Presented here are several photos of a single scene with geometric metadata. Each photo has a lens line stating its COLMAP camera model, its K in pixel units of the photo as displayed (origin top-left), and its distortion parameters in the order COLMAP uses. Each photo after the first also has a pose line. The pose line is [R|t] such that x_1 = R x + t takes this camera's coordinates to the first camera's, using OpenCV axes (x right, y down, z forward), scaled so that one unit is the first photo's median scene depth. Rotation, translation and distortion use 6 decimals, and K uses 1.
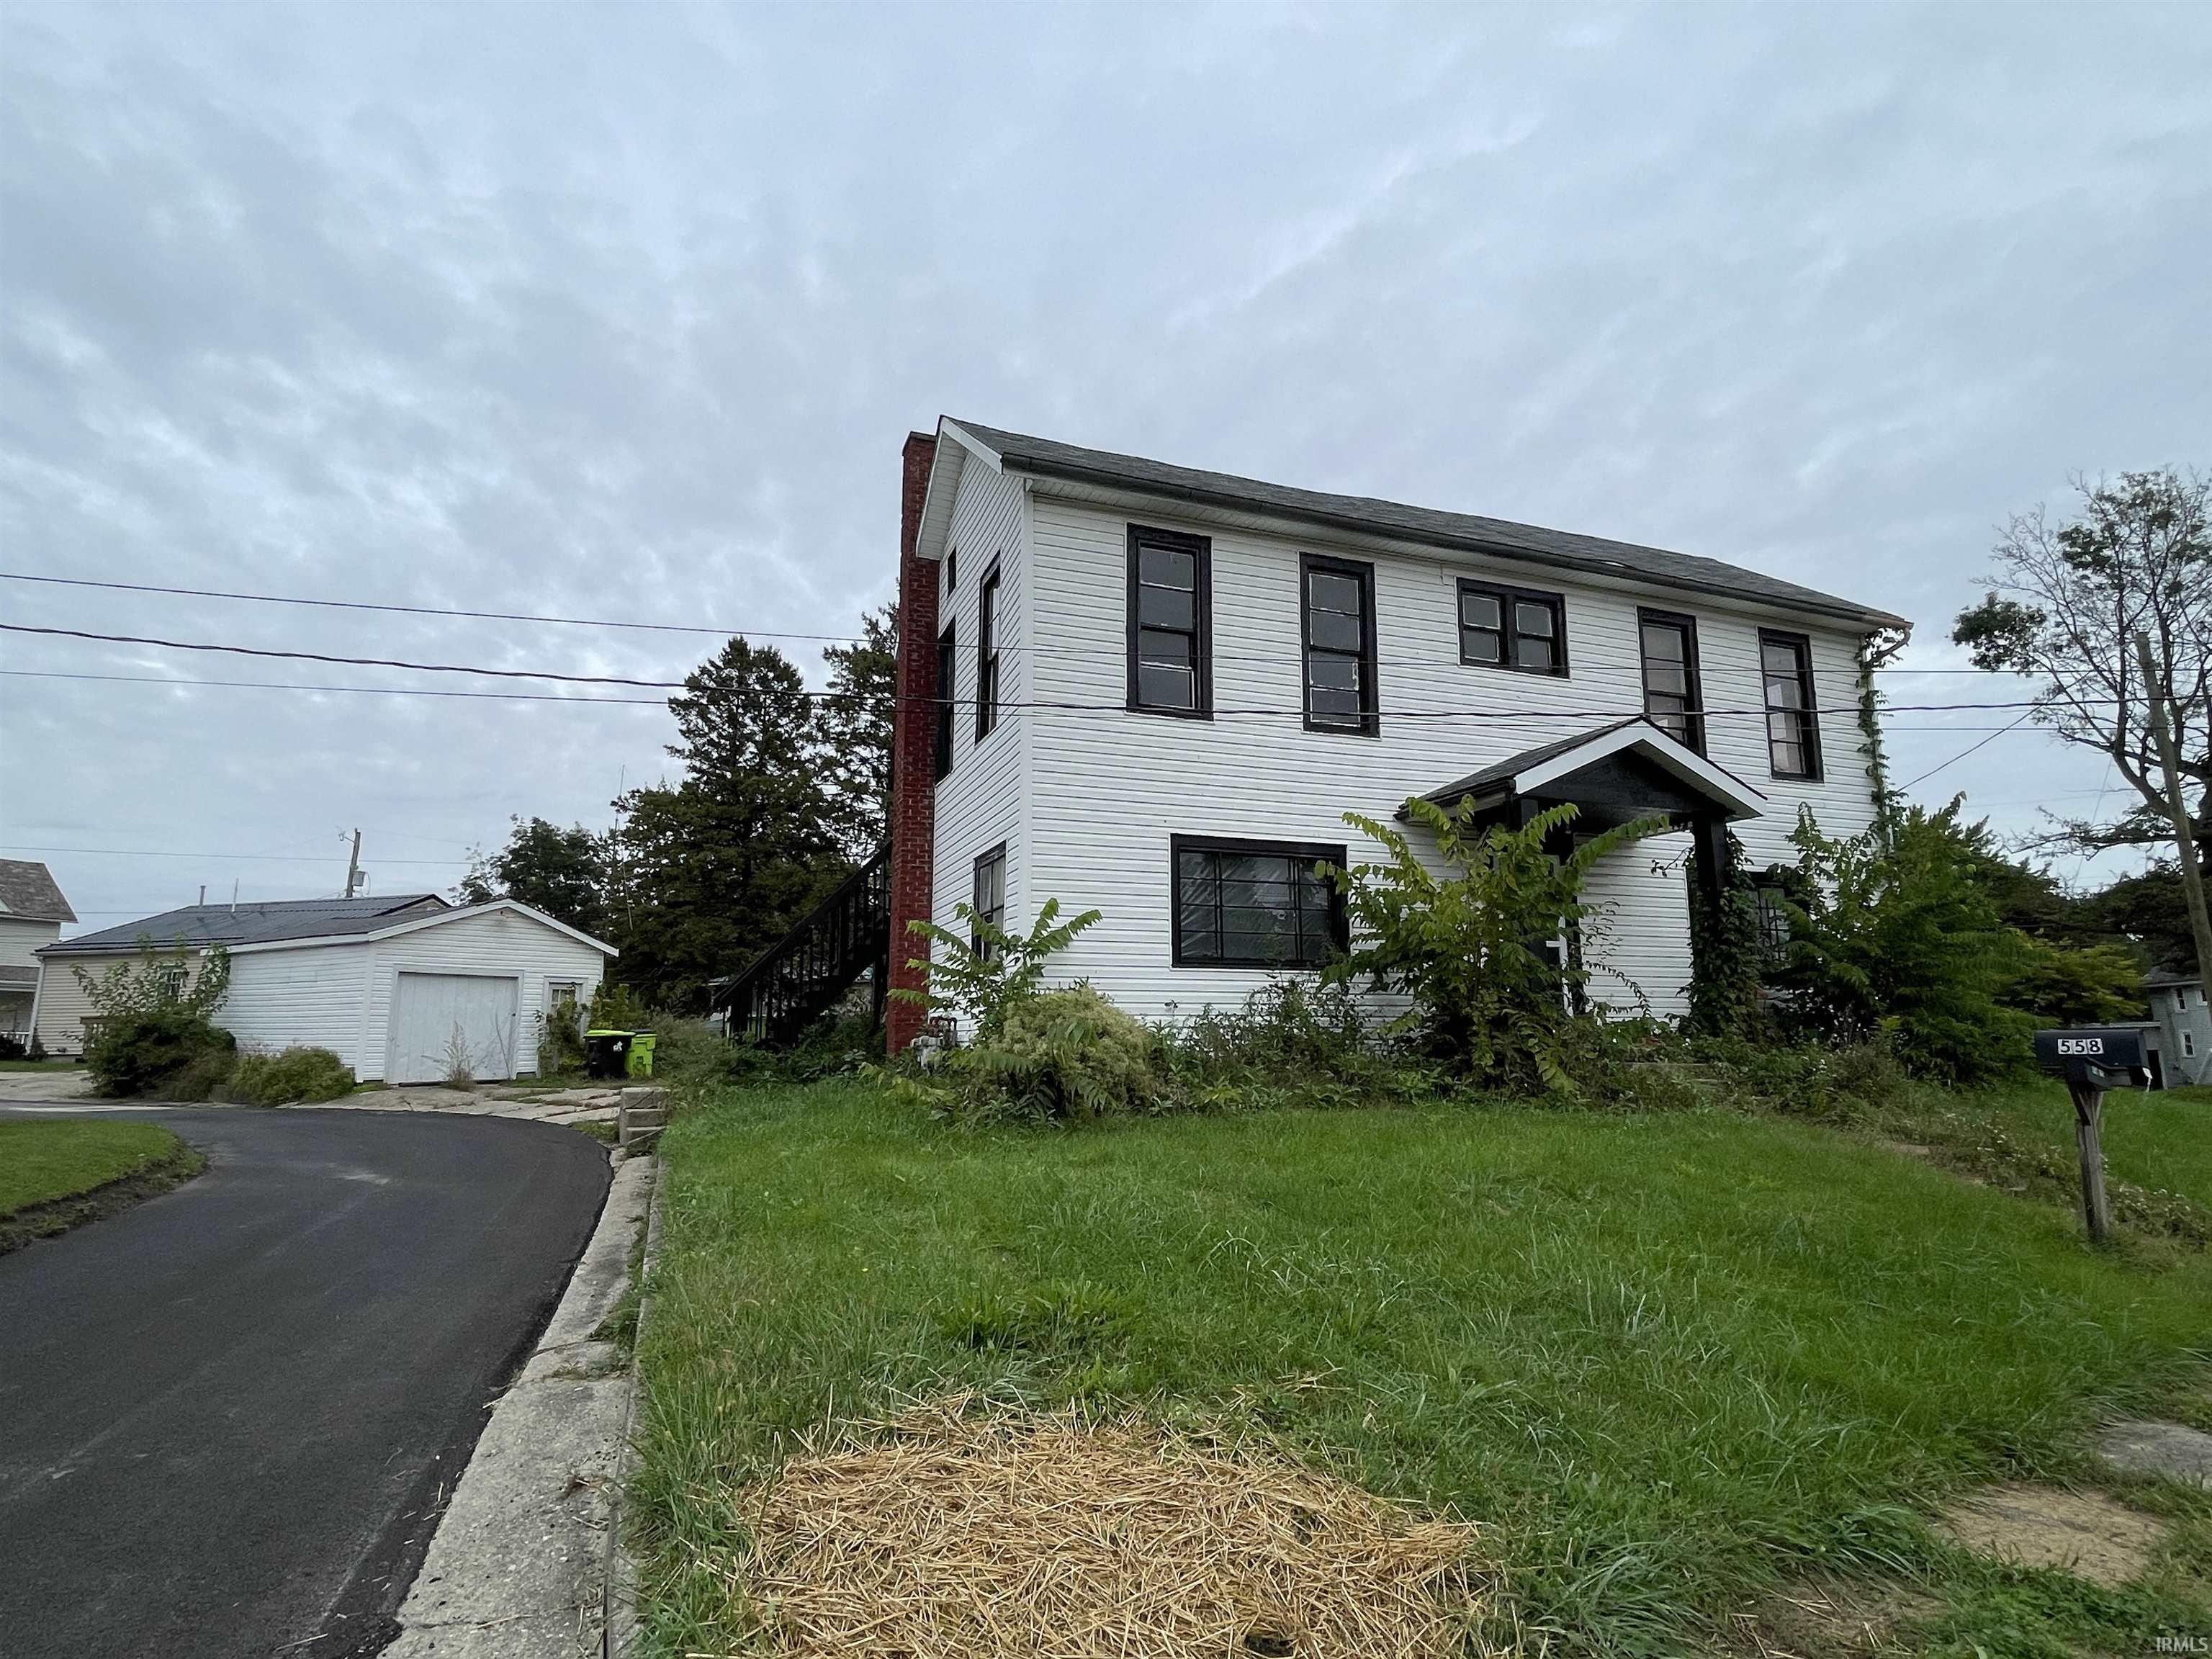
lens RADIAL K [[1153.3, 0, 1102.2], [0, 1153.3, 823.6], [0, 0, 1]] dist [-0.007072, -0.000572]
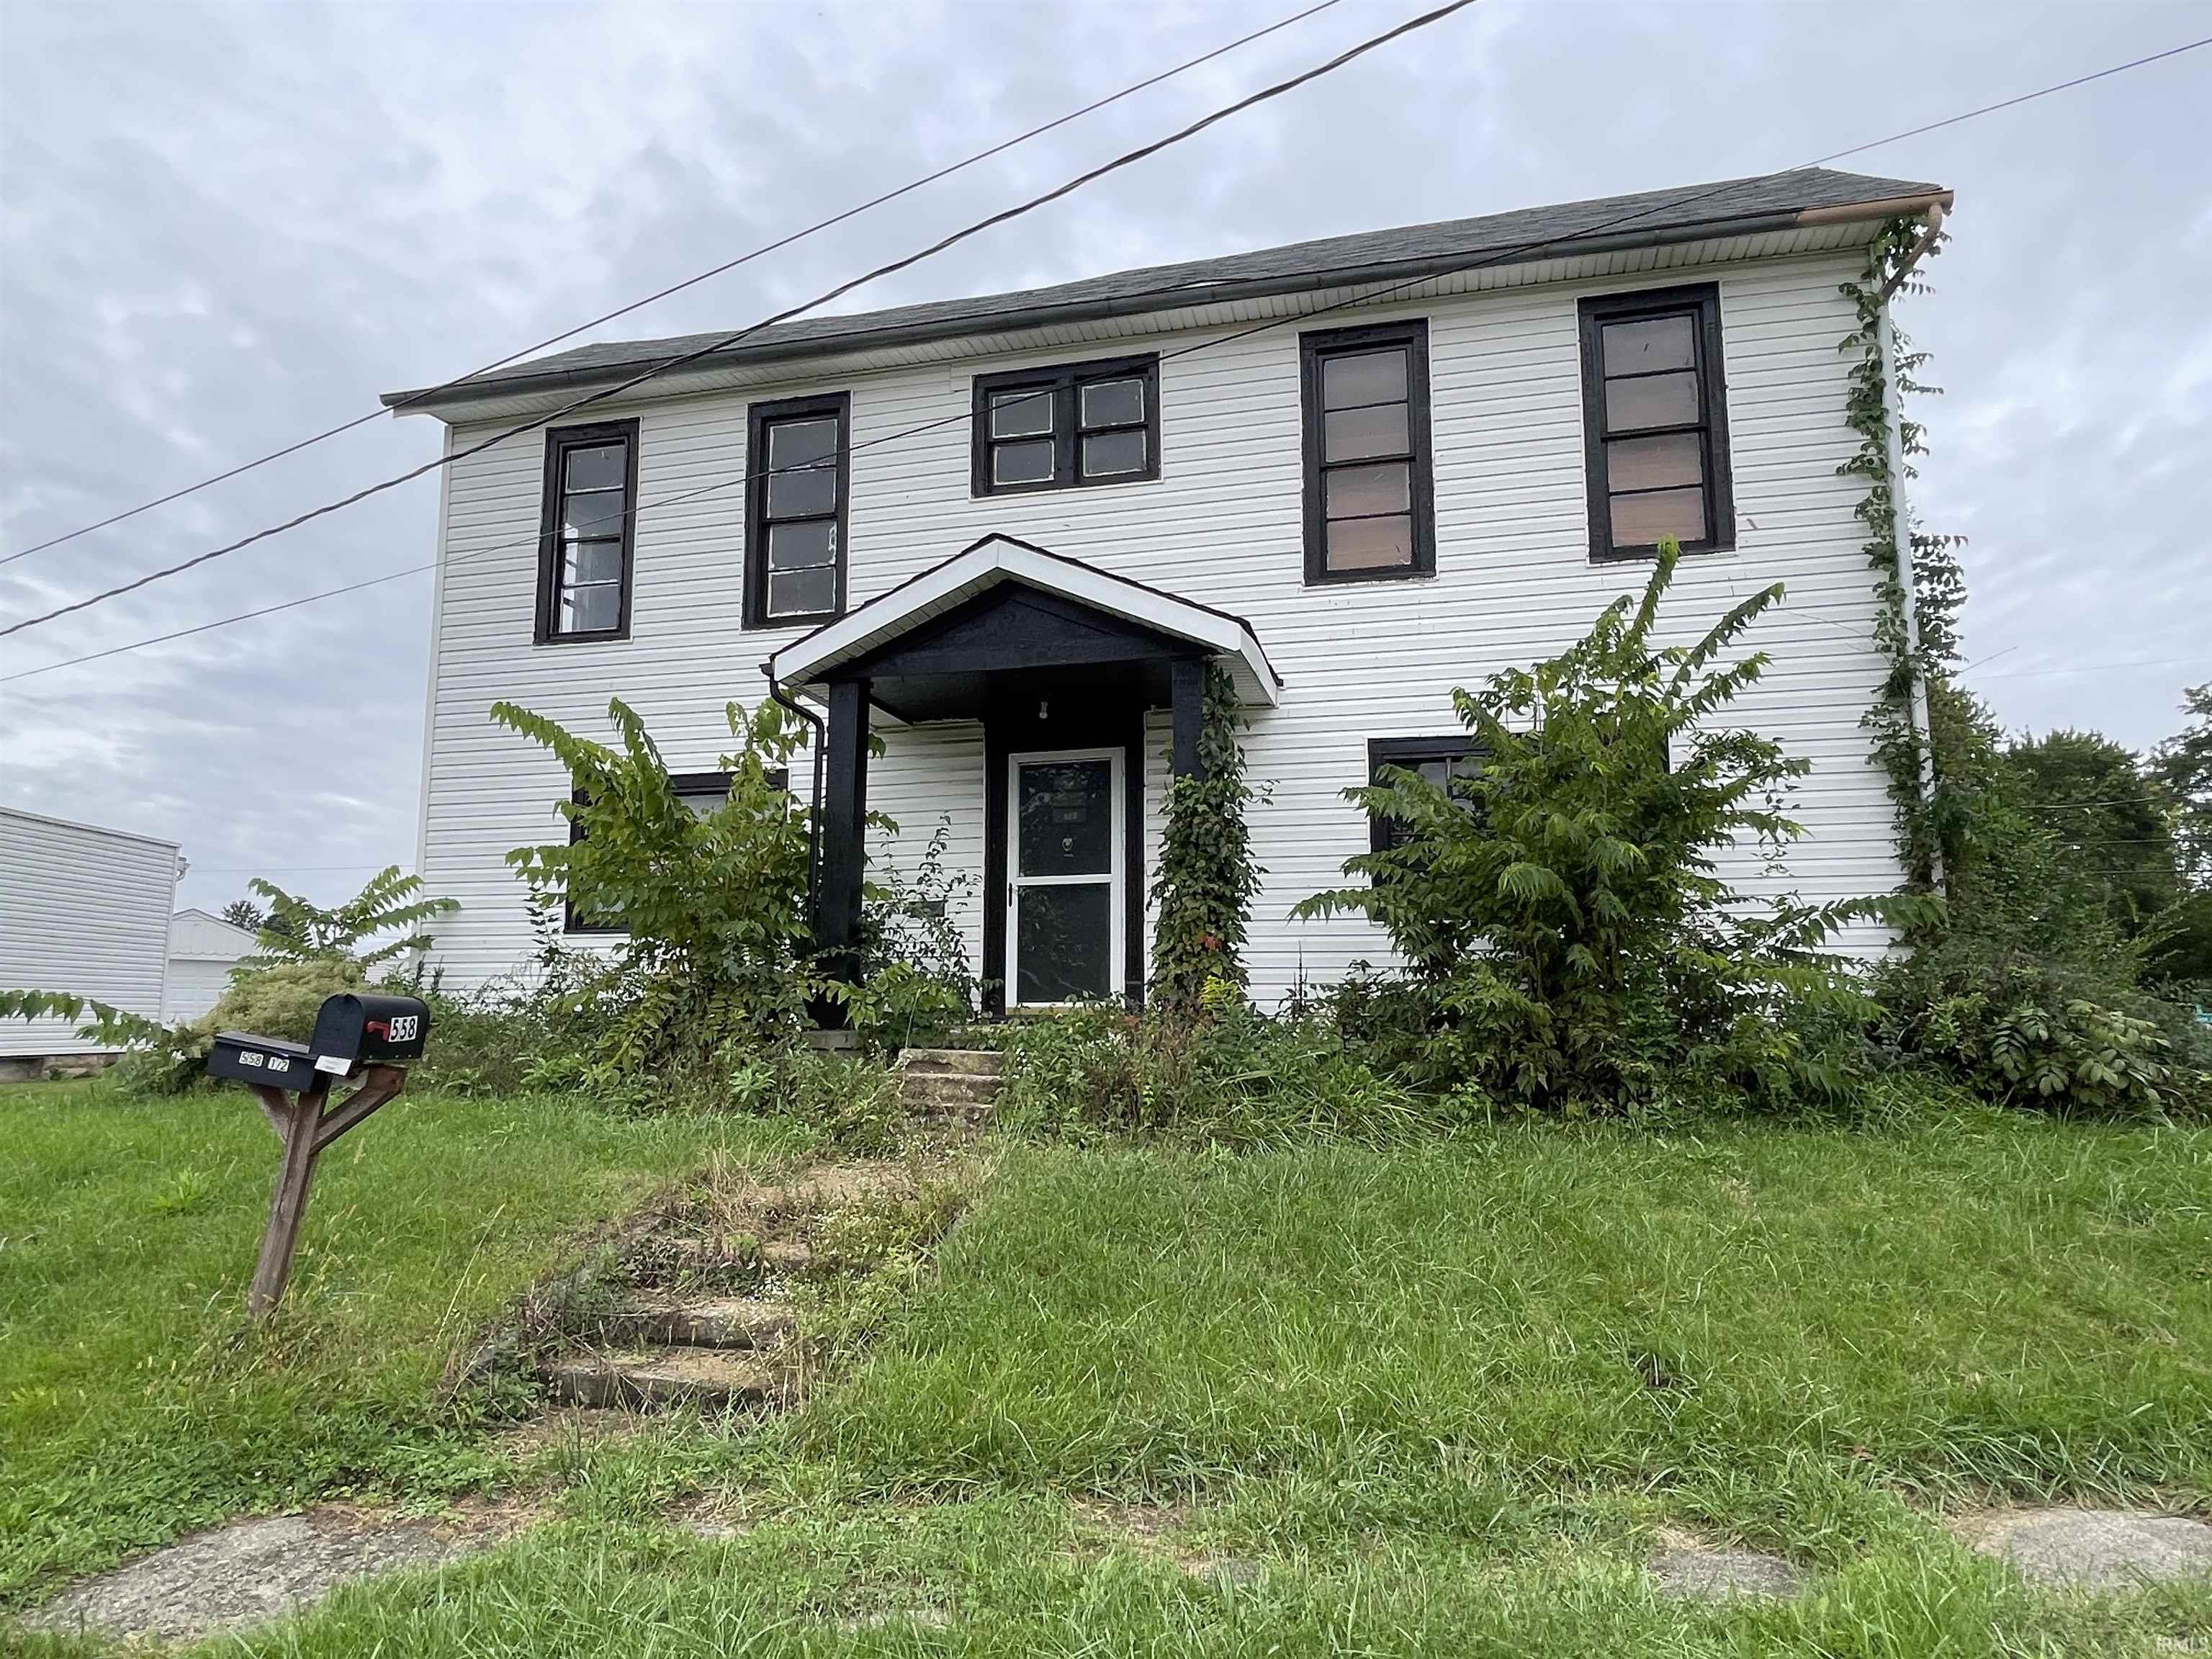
lens RADIAL K [[1387.2, 0, 1103.7], [0, 1387.2, 838.6], [0, 0, 1]] dist [0.004880, 0.000537]
pose [[0.818405, -0.071893, -0.570127, 0.725379], [0.107798, 0.993737, 0.029432, 0.048099], [0.564440, -0.085546, 0.821029, 0.267193]]
